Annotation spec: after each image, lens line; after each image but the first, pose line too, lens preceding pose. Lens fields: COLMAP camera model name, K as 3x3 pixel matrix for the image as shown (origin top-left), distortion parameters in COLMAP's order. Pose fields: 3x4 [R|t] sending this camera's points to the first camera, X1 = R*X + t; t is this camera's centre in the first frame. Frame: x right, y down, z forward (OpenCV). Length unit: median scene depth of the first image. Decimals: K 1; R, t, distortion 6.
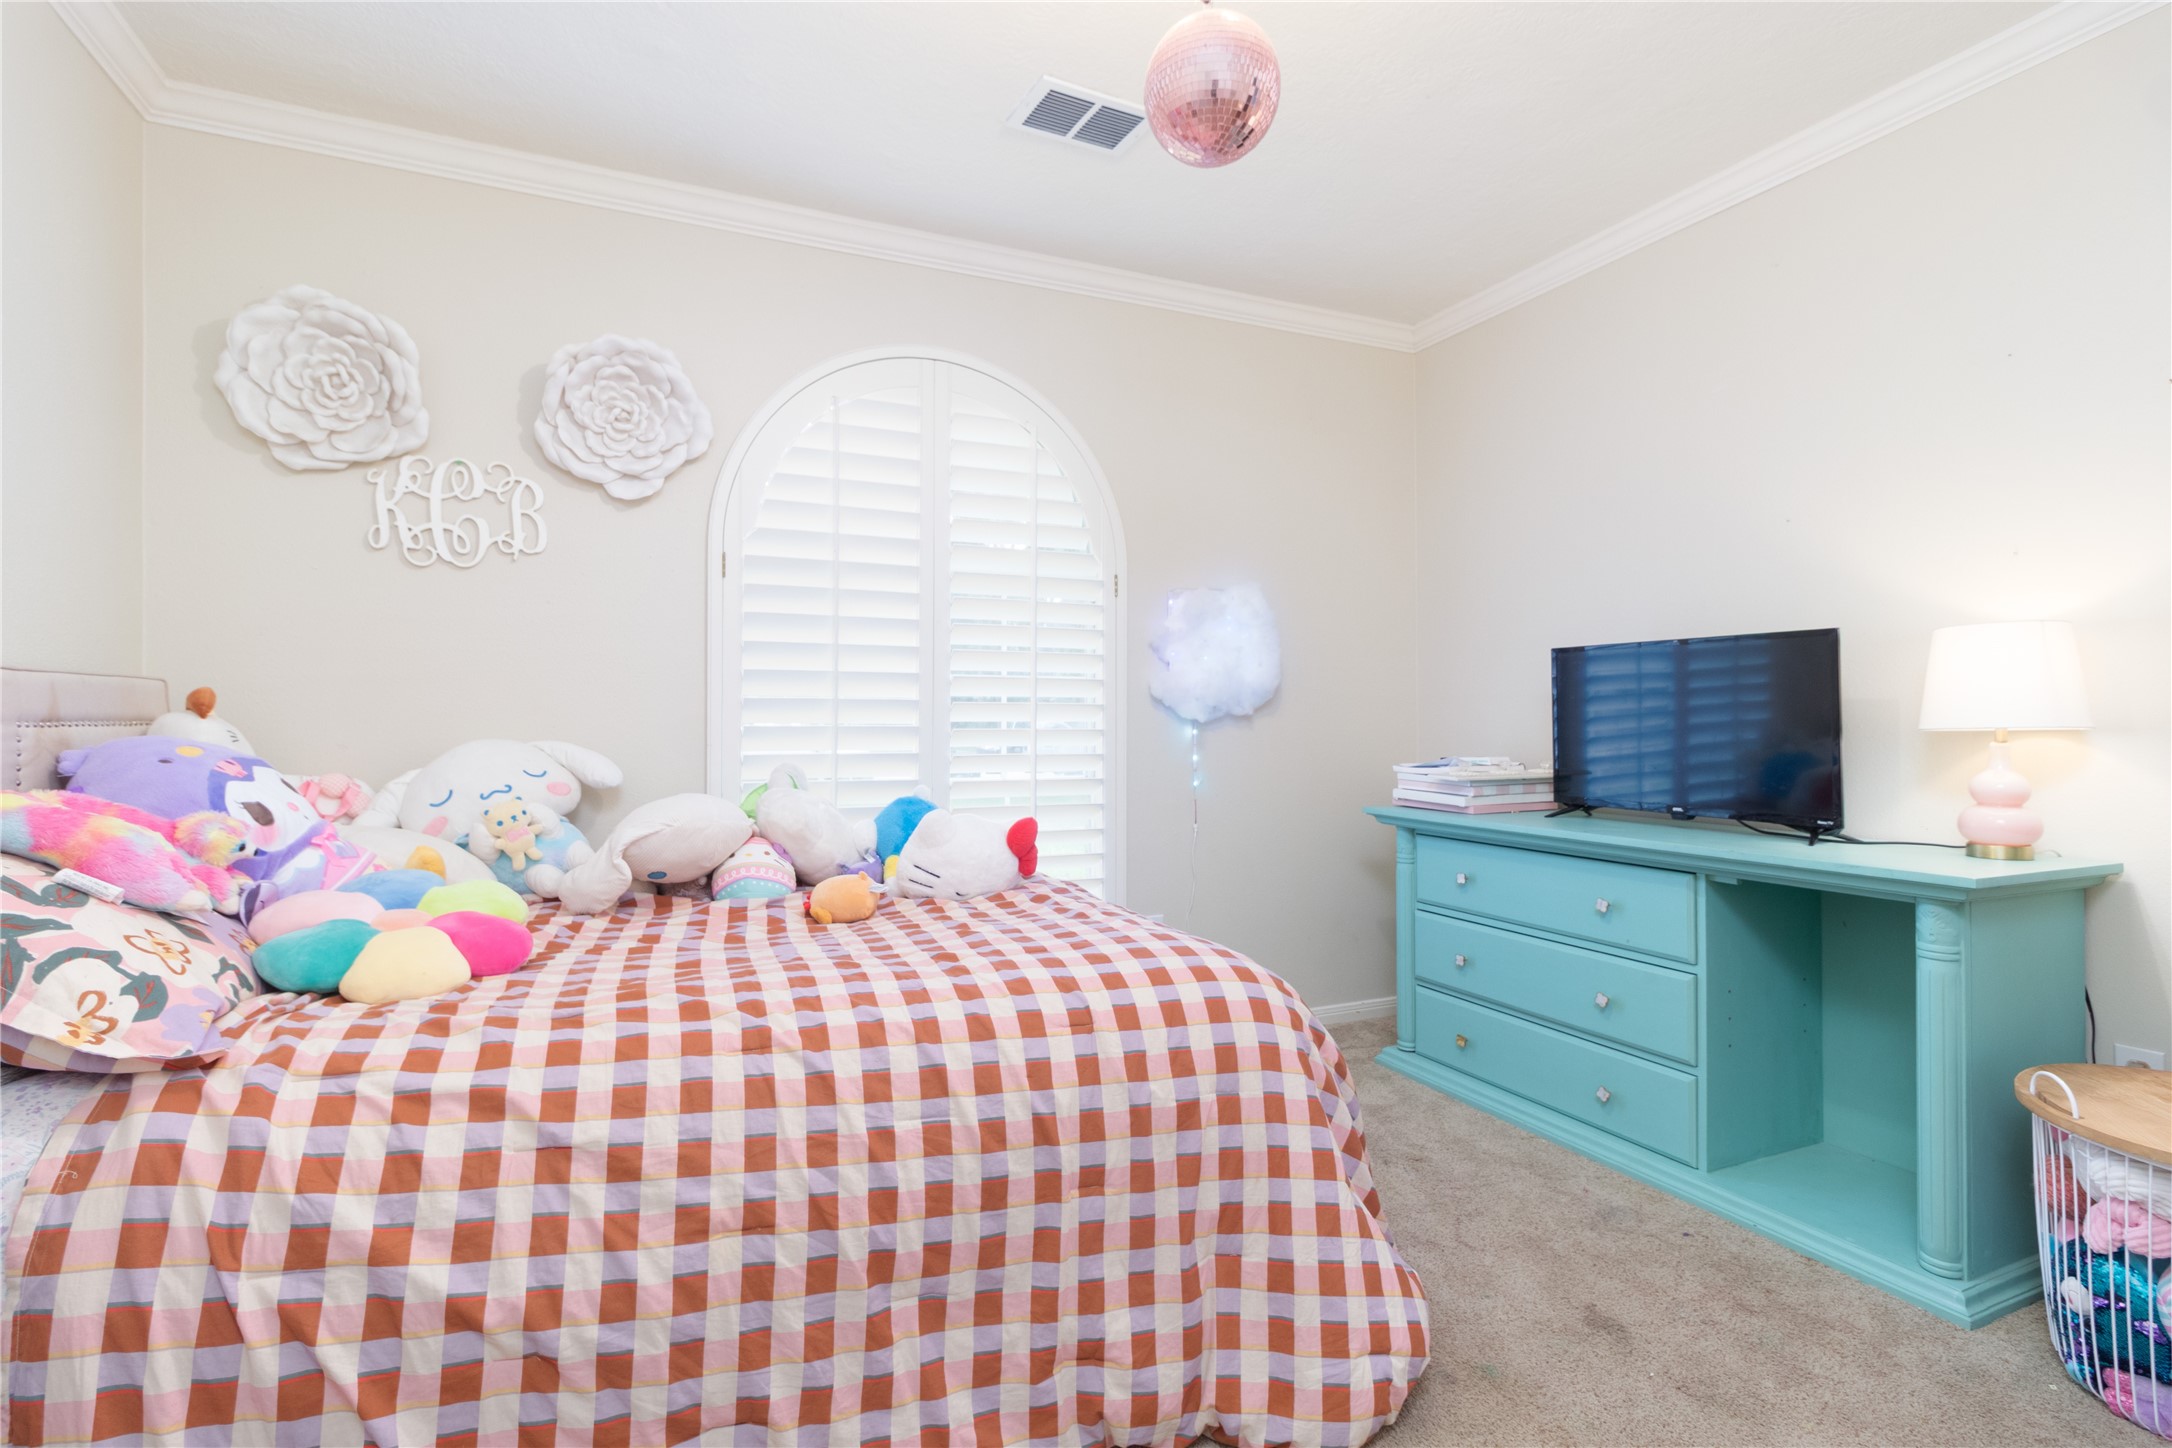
lens RADIAL K [[1013.8, 0, 1083.1], [0, 1013.8, 719.8], [0, 0, 1]] dist [0.009654, -0.000401]
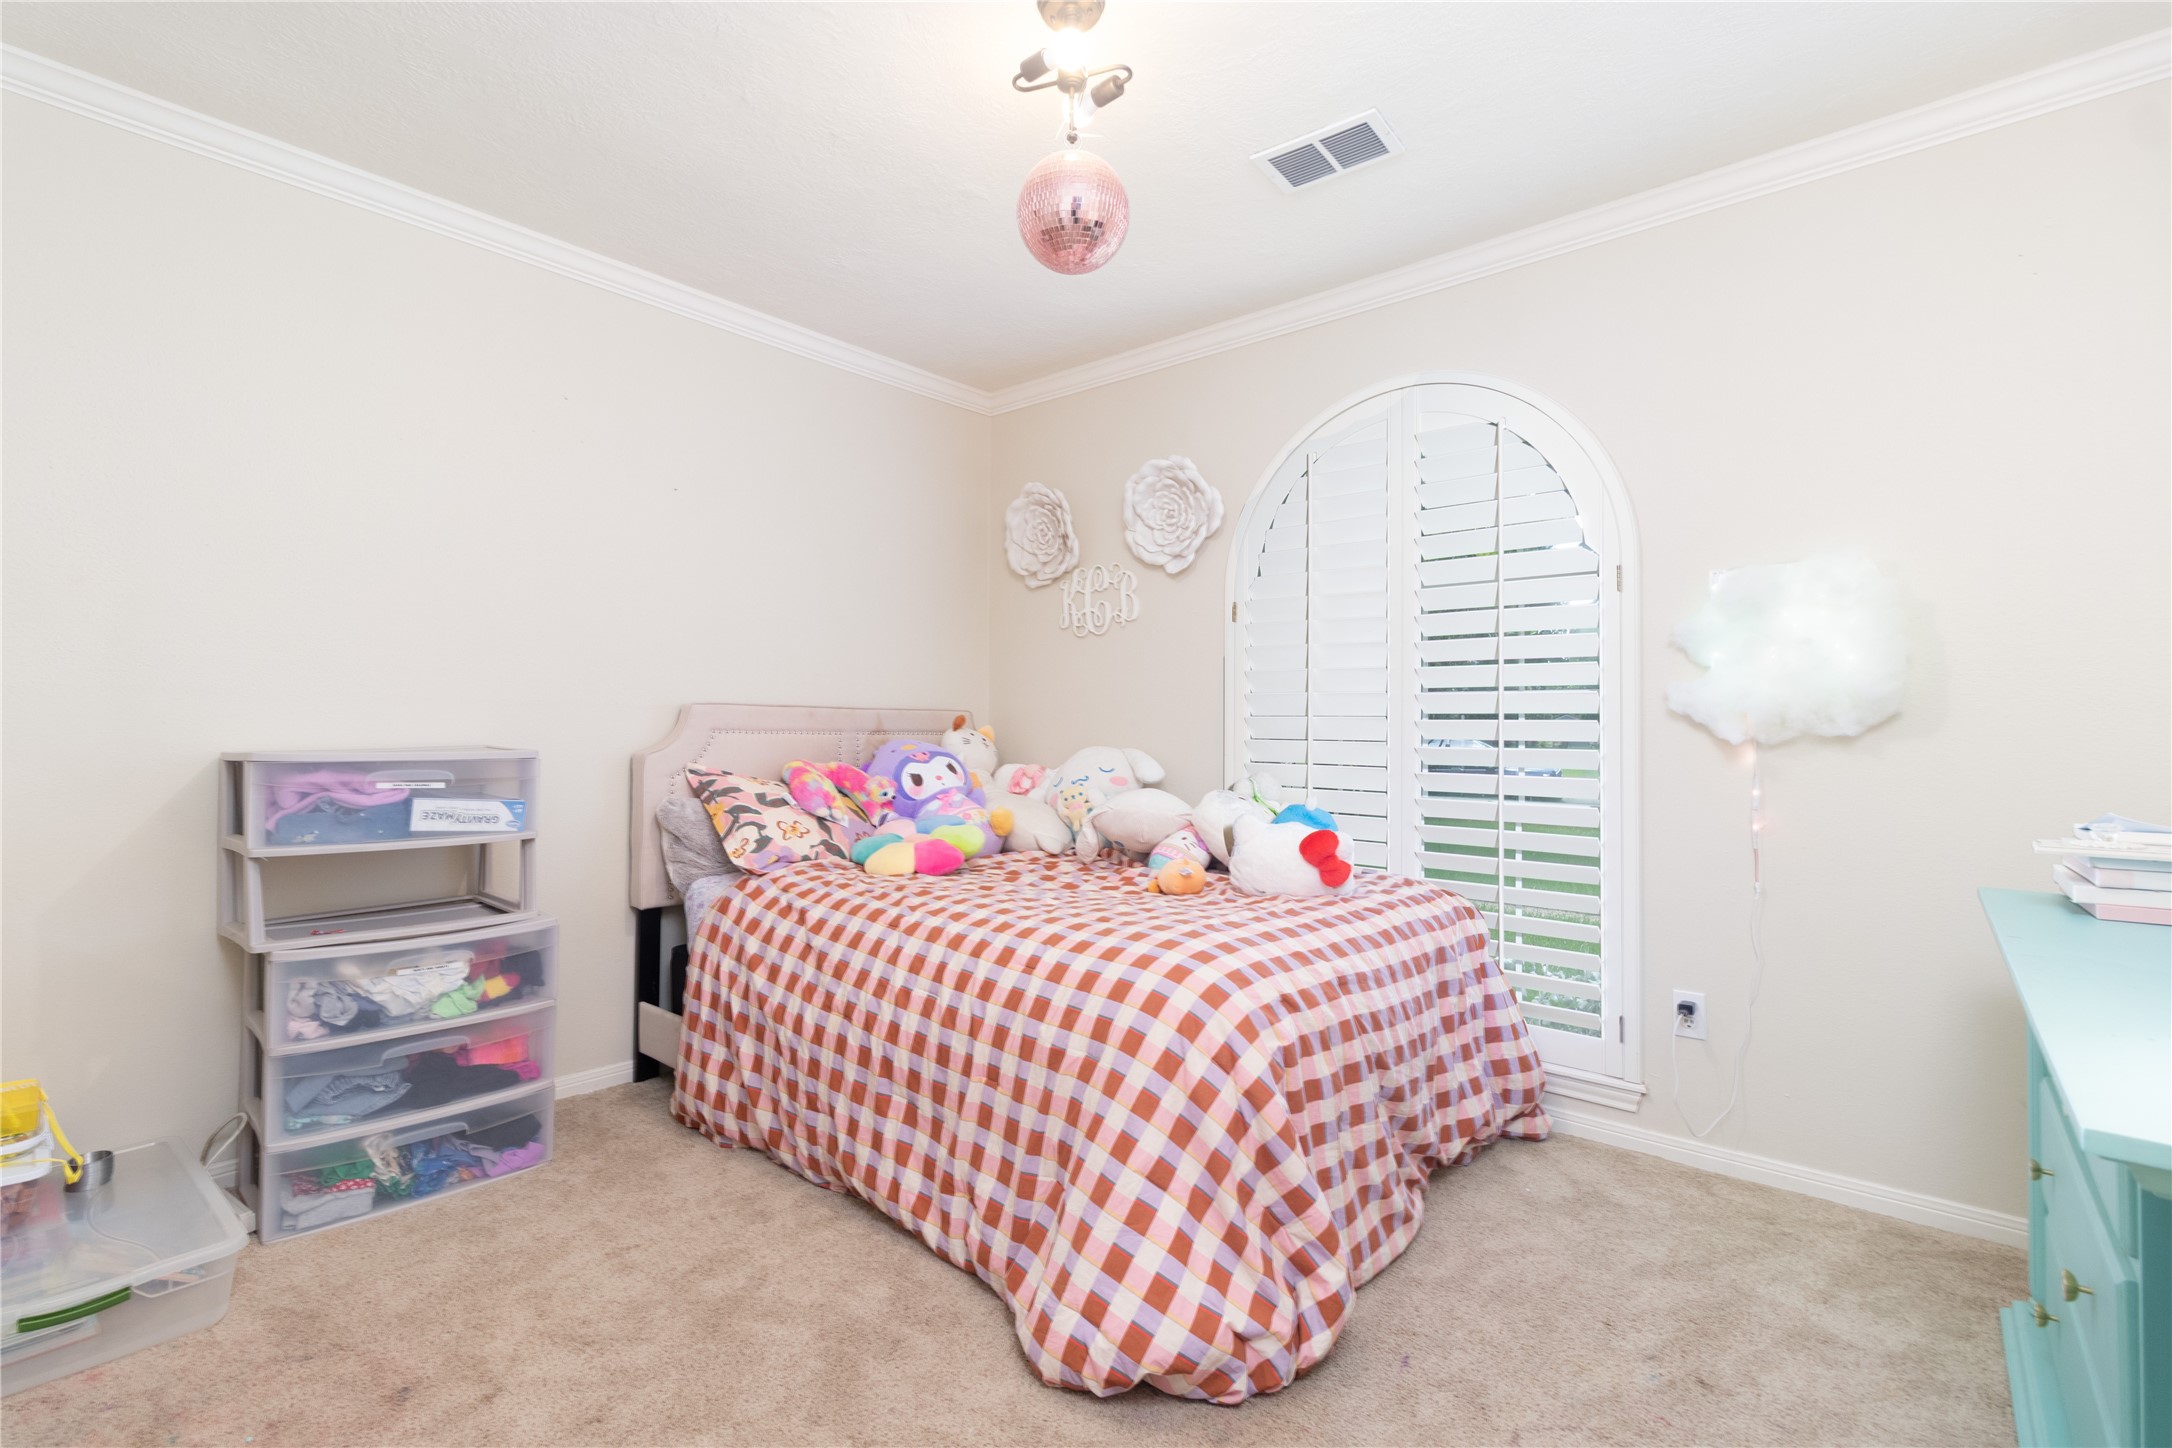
lens RADIAL K [[1013.8, 0, 1076.9], [0, 1013.8, 723.7], [0, 0, 1]] dist [0.009654, -0.000401]
pose [[0.422674, -0.000948, -0.906281, 0.768632], [-0.009529, 0.999940, -0.005490, -0.005845], [0.906232, 0.010956, 0.422640, 0.315873]]
